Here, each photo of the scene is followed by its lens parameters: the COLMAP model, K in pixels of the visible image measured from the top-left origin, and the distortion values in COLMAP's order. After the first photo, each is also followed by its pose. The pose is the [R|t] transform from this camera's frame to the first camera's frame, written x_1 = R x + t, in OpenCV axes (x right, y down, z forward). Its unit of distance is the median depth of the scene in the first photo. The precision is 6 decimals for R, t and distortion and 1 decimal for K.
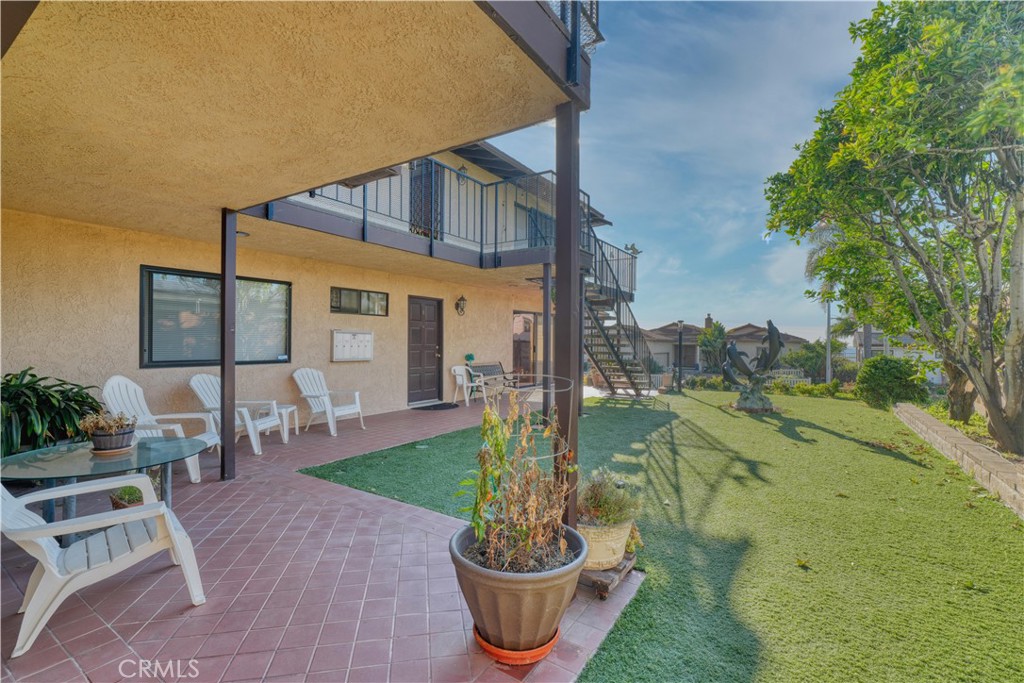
lens RADIAL K [[456.7, 0, 513.5], [0, 456.7, 339.9], [0, 0, 1]] dist [-0.000886, 0.000001]
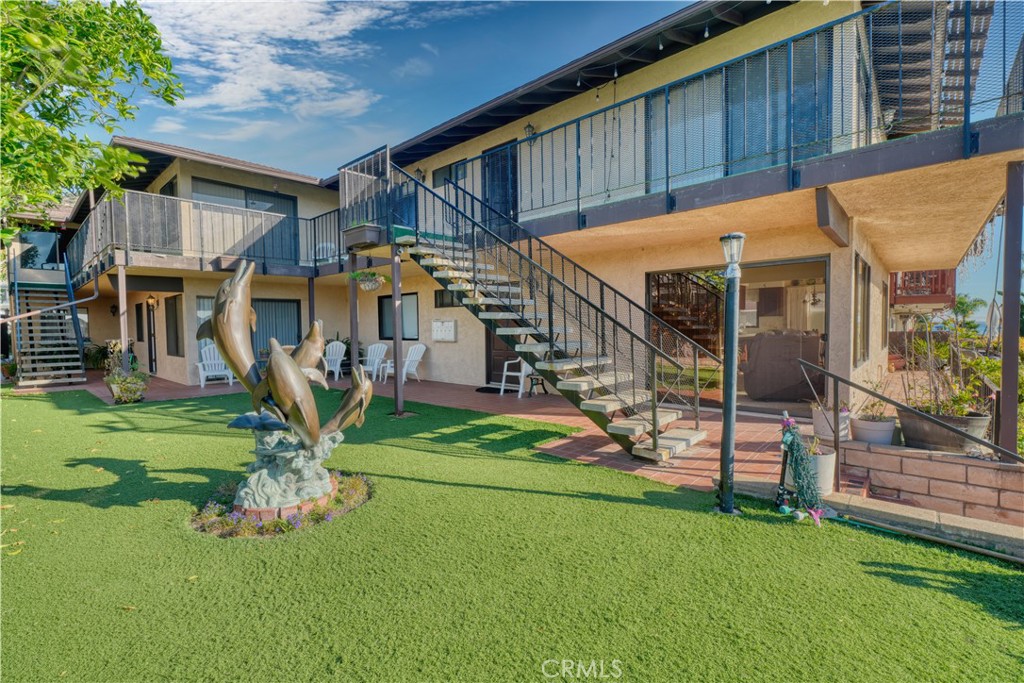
lens RADIAL K [[456.7, 0, 515.2], [0, 456.7, 340.3], [0, 0, 1]] dist [-0.000886, 0.000001]
pose [[-0.126920, 0.017479, -0.991759, 1.004786], [0.002101, 0.999847, 0.017353, 0.018420], [0.991911, 0.000119, -0.126937, 1.401758]]
